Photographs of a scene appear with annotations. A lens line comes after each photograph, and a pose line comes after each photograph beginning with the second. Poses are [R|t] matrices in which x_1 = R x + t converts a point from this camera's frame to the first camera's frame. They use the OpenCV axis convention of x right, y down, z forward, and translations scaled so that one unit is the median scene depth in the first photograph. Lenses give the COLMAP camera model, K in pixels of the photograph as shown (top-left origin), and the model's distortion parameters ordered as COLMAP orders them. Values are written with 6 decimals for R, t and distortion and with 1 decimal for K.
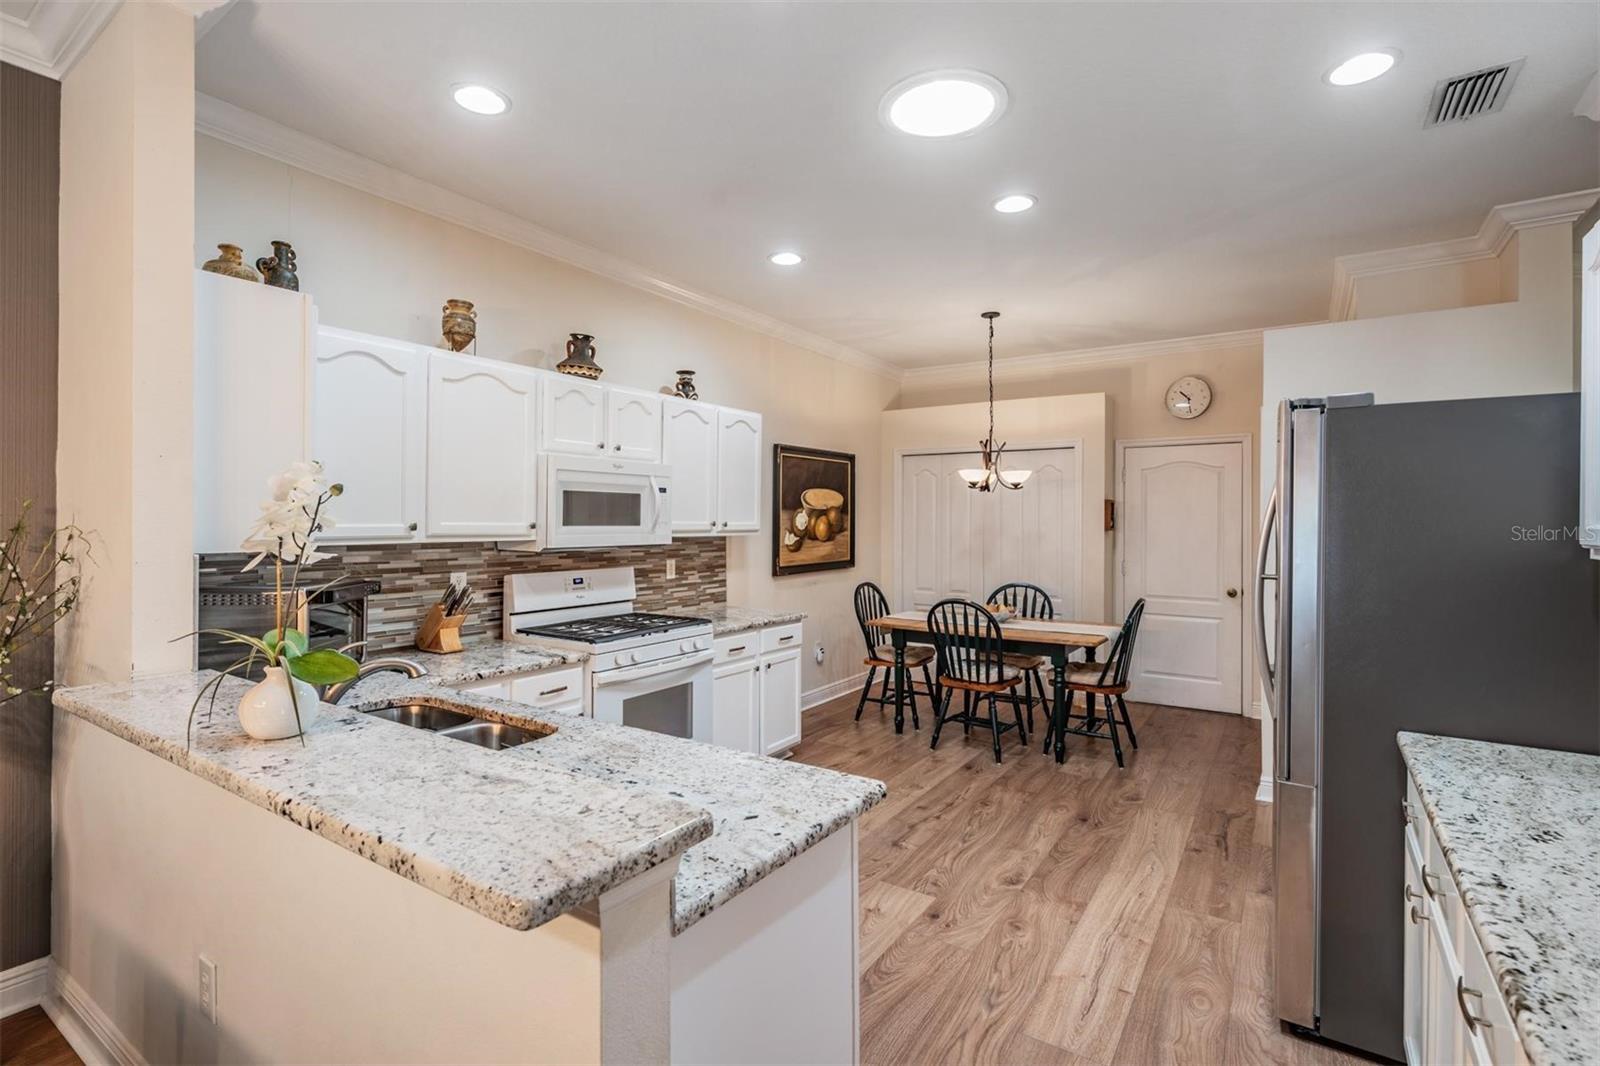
lens RADIAL K [[743.8, 0, 797.1], [0, 743.8, 520.8], [0, 0, 1]] dist [0.001546, 0.000191]
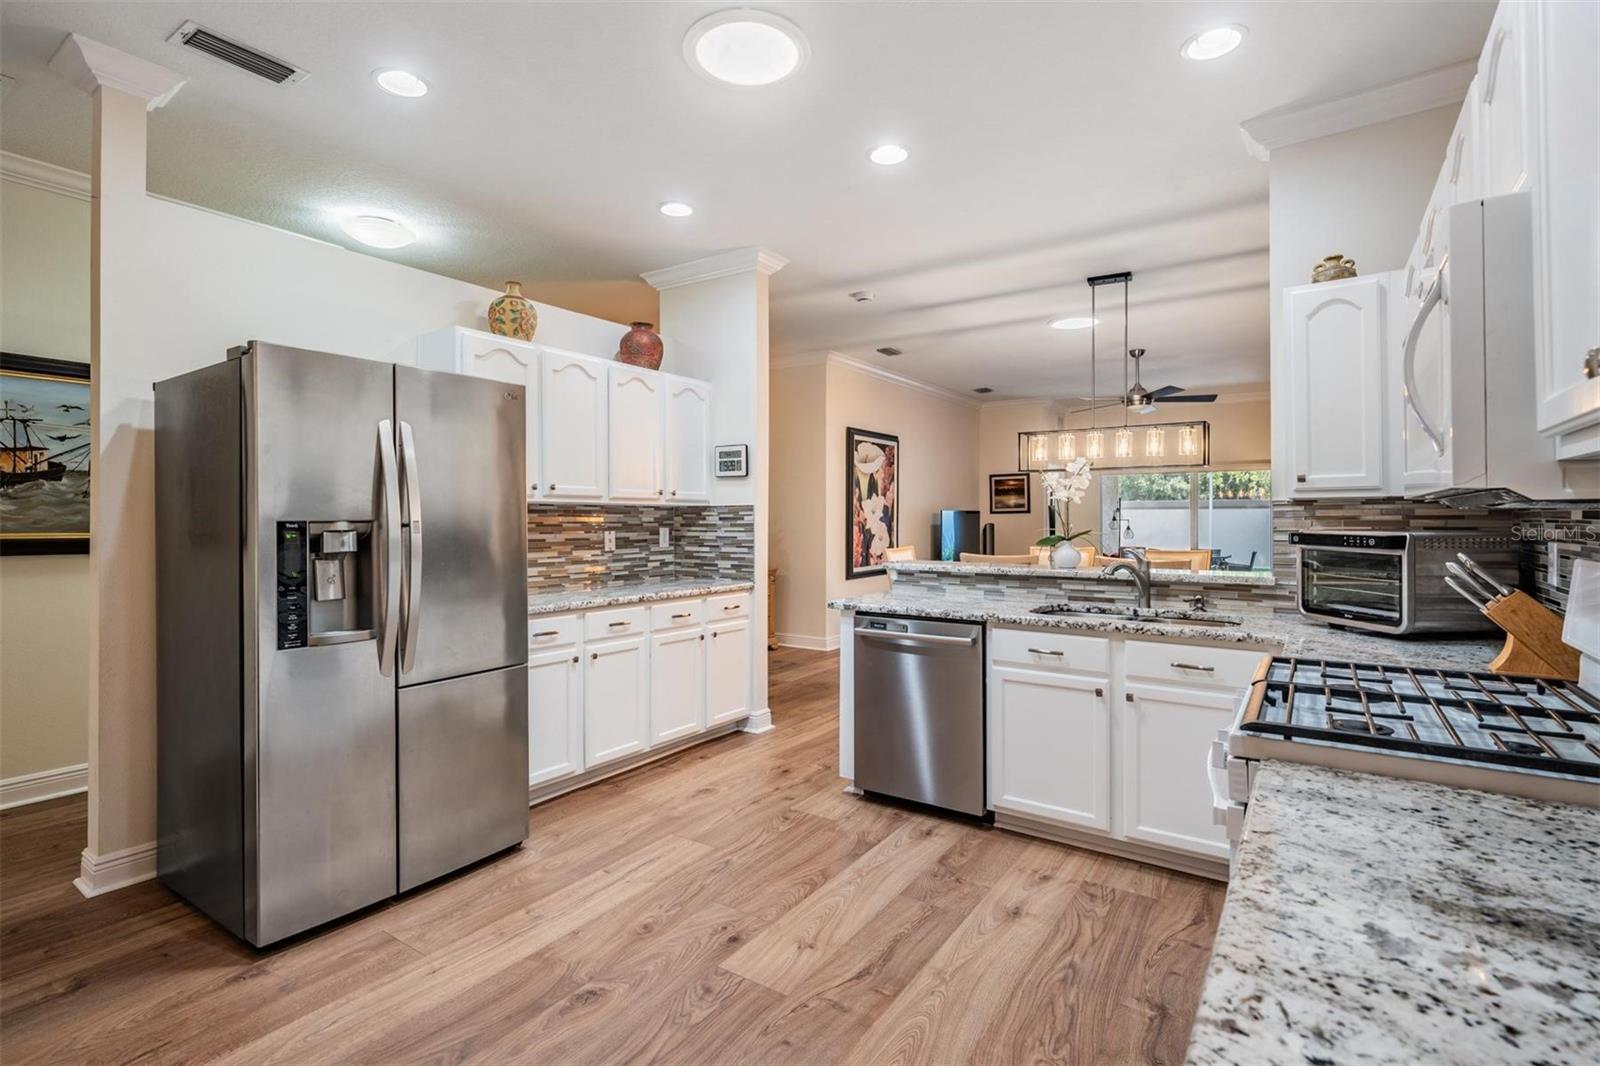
lens RADIAL K [[767.3, 0, 793.8], [0, 767.3, 517.6], [0, 0, 1]] dist [0.001731, -0.000193]
pose [[-0.999882, -0.001805, 0.015227, 0.061838], [-0.001852, 0.999994, -0.003079, 0.036916], [-0.015221, -0.003107, -0.999879, 1.090960]]
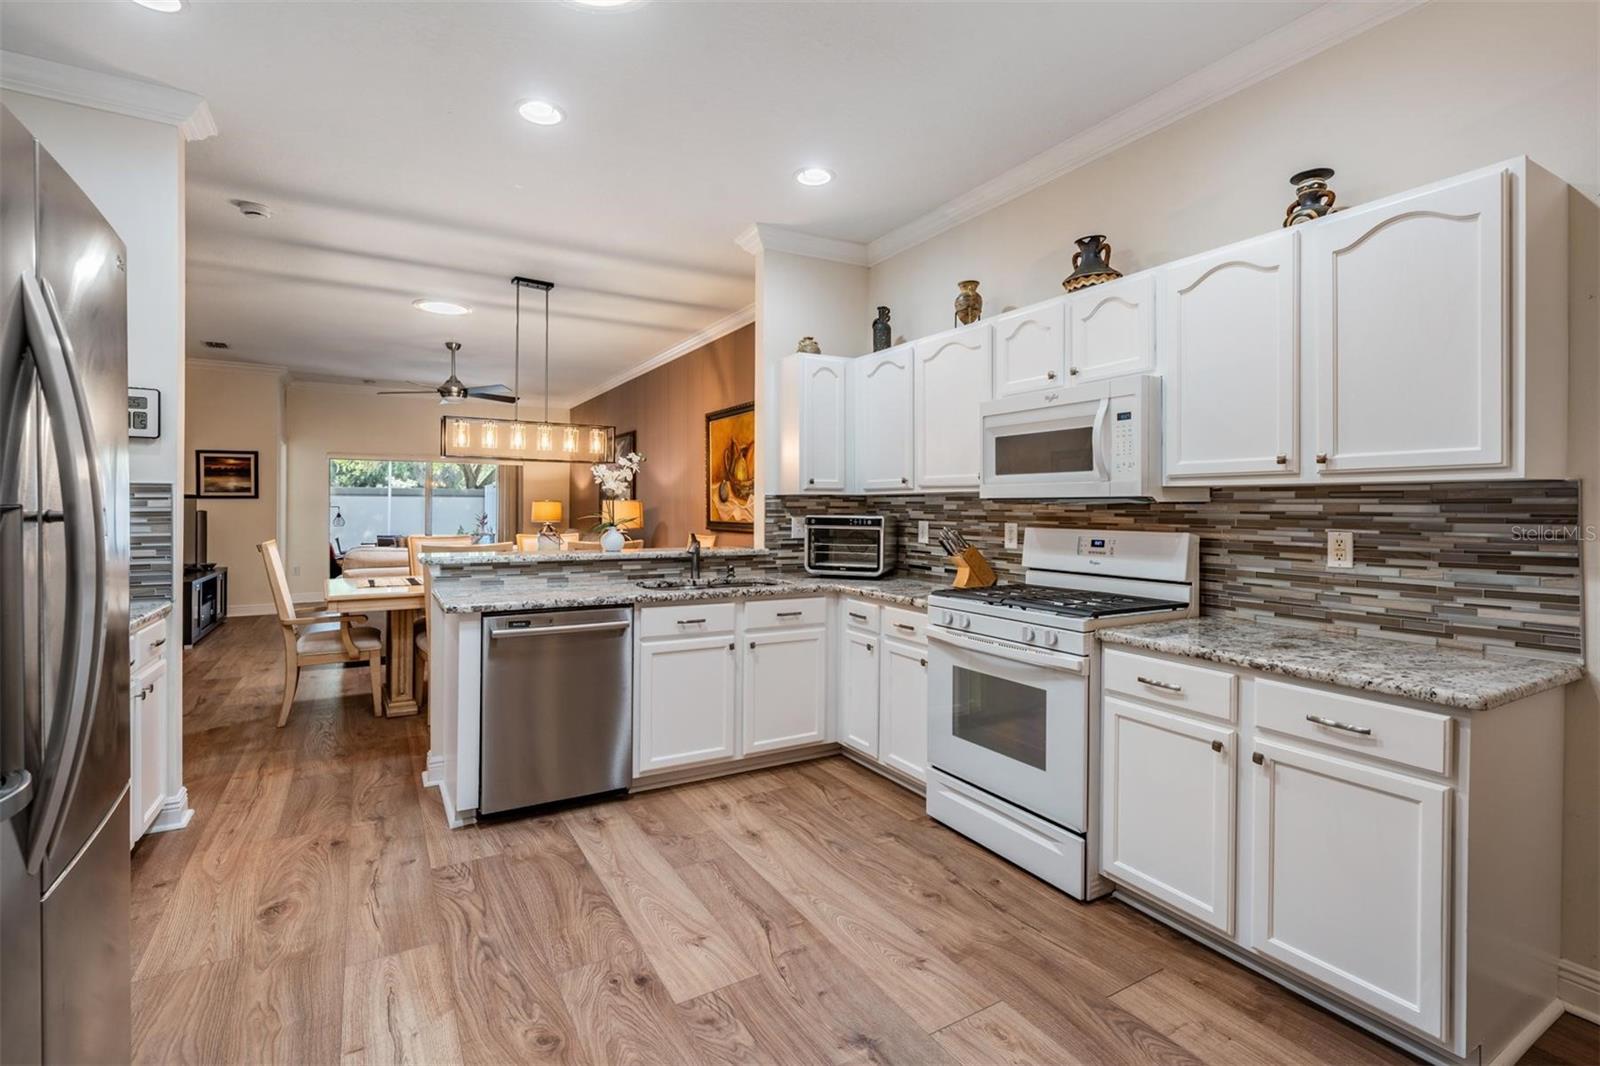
lens RADIAL K [[733.4, 0, 799.8], [0, 733.4, 509.6], [0, 0, 1]] dist [0.001917, -0.000288]
pose [[-0.436089, -0.003053, -0.899898, 0.453339], [-0.004926, 0.999987, -0.001005, 0.037929], [0.899890, 0.003995, -0.436098, 0.855157]]
